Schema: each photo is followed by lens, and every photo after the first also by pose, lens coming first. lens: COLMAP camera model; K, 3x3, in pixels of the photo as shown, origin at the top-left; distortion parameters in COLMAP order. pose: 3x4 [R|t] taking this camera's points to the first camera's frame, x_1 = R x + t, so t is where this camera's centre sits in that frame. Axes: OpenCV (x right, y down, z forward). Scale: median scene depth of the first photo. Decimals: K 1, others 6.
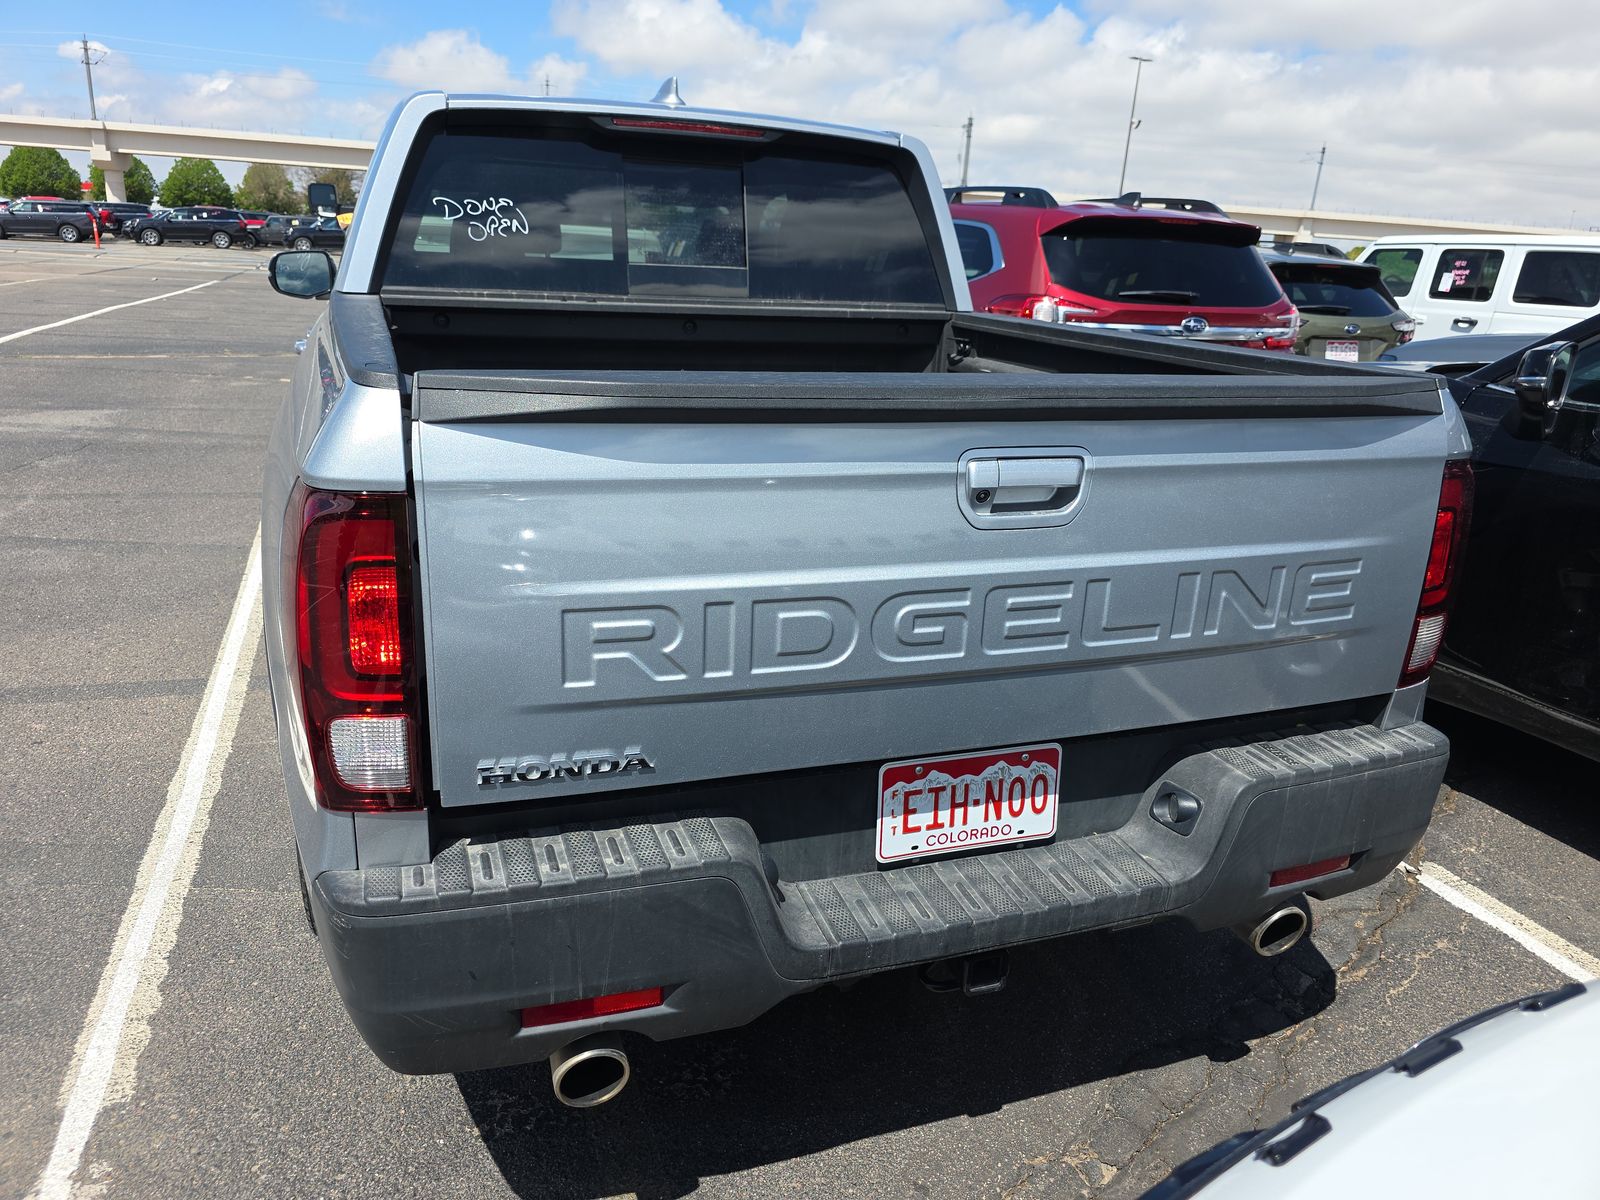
lens RADIAL K [[1080.4, 0, 786.8], [0, 1080.4, 594.7], [0, 0, 1]] dist [0.041365, -0.041599]
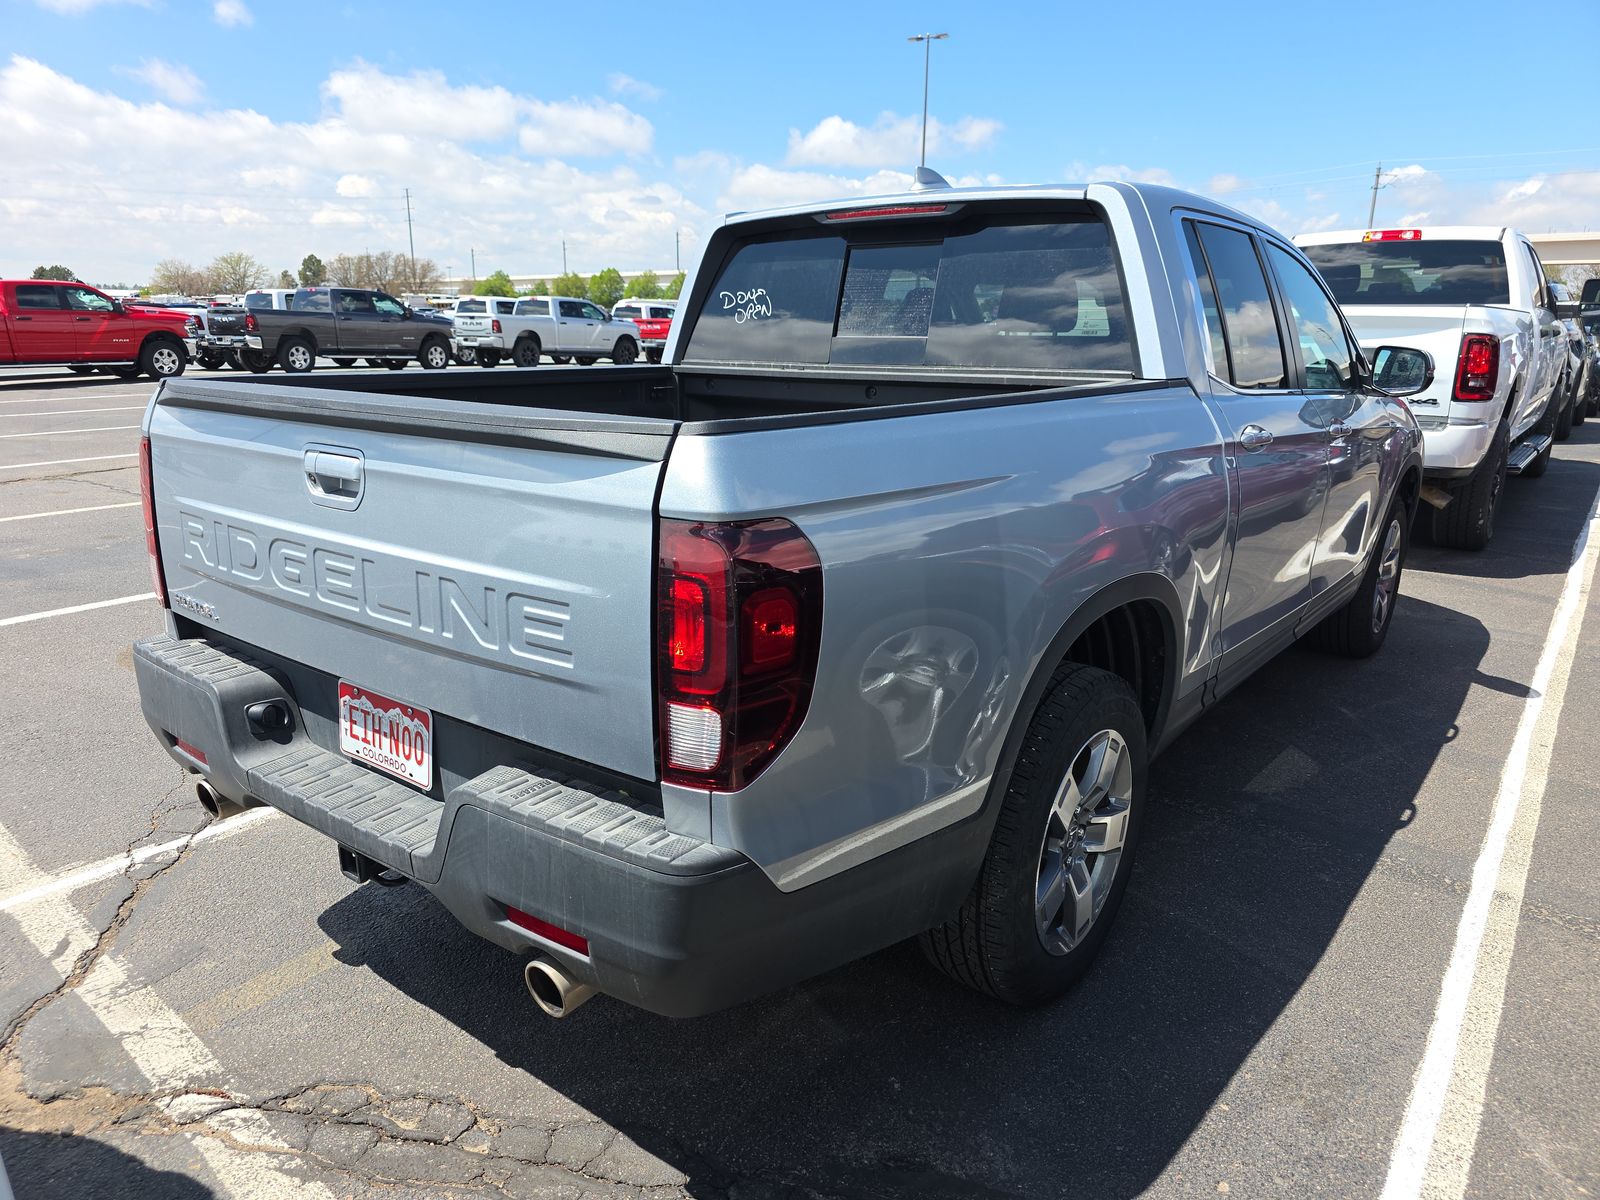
lens RADIAL K [[1077.7, 0, 790.9], [0, 1077.7, 623.6], [0, 0, 1]] dist [0.043243, -0.039309]
pose [[0.528934, 0.183285, -0.828635, 1.404467], [-0.239585, 0.968933, 0.061385, -0.120239], [0.814142, 0.166060, 0.556414, 0.641144]]
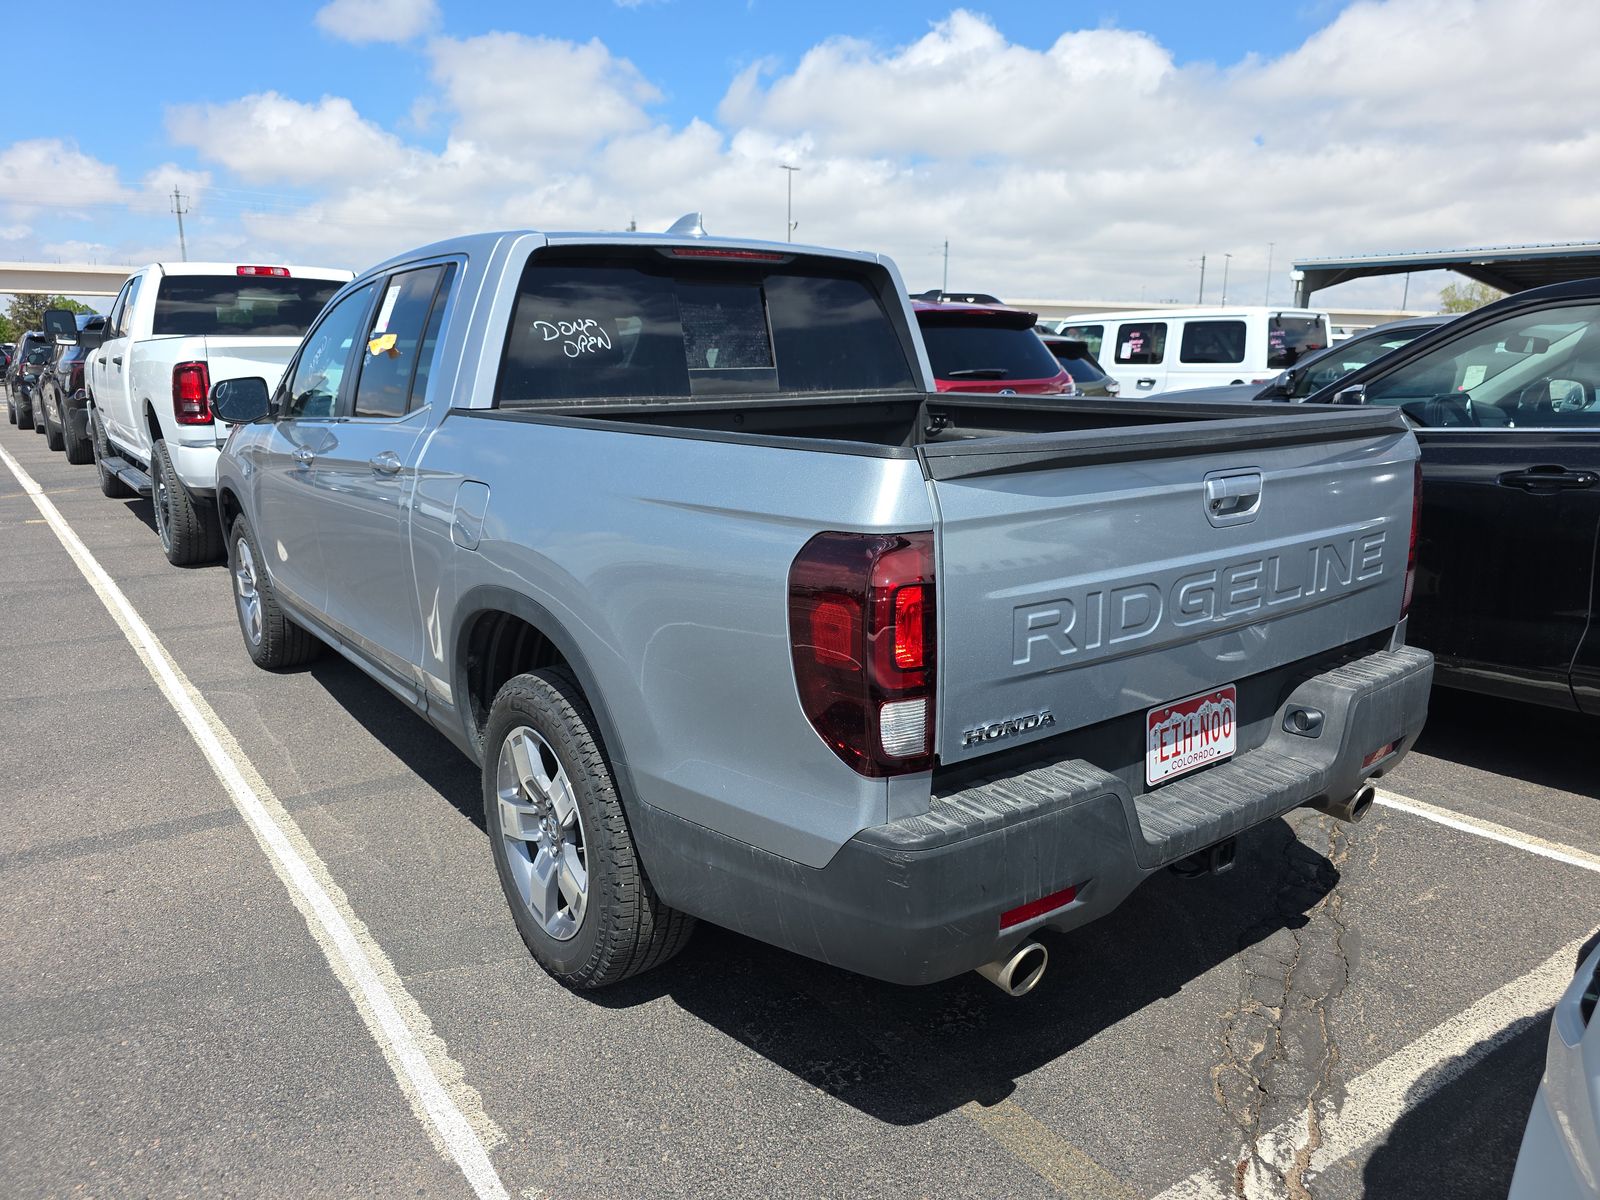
lens RADIAL K [[1080.4, 0, 786.8], [0, 1080.4, 594.7], [0, 0, 1]] dist [0.041365, -0.041599]
pose [[0.956856, -0.113864, 0.267321, -0.646270], [0.135362, 0.988769, -0.063356, 0.035095], [-0.257105, 0.096808, 0.961522, -0.196212]]
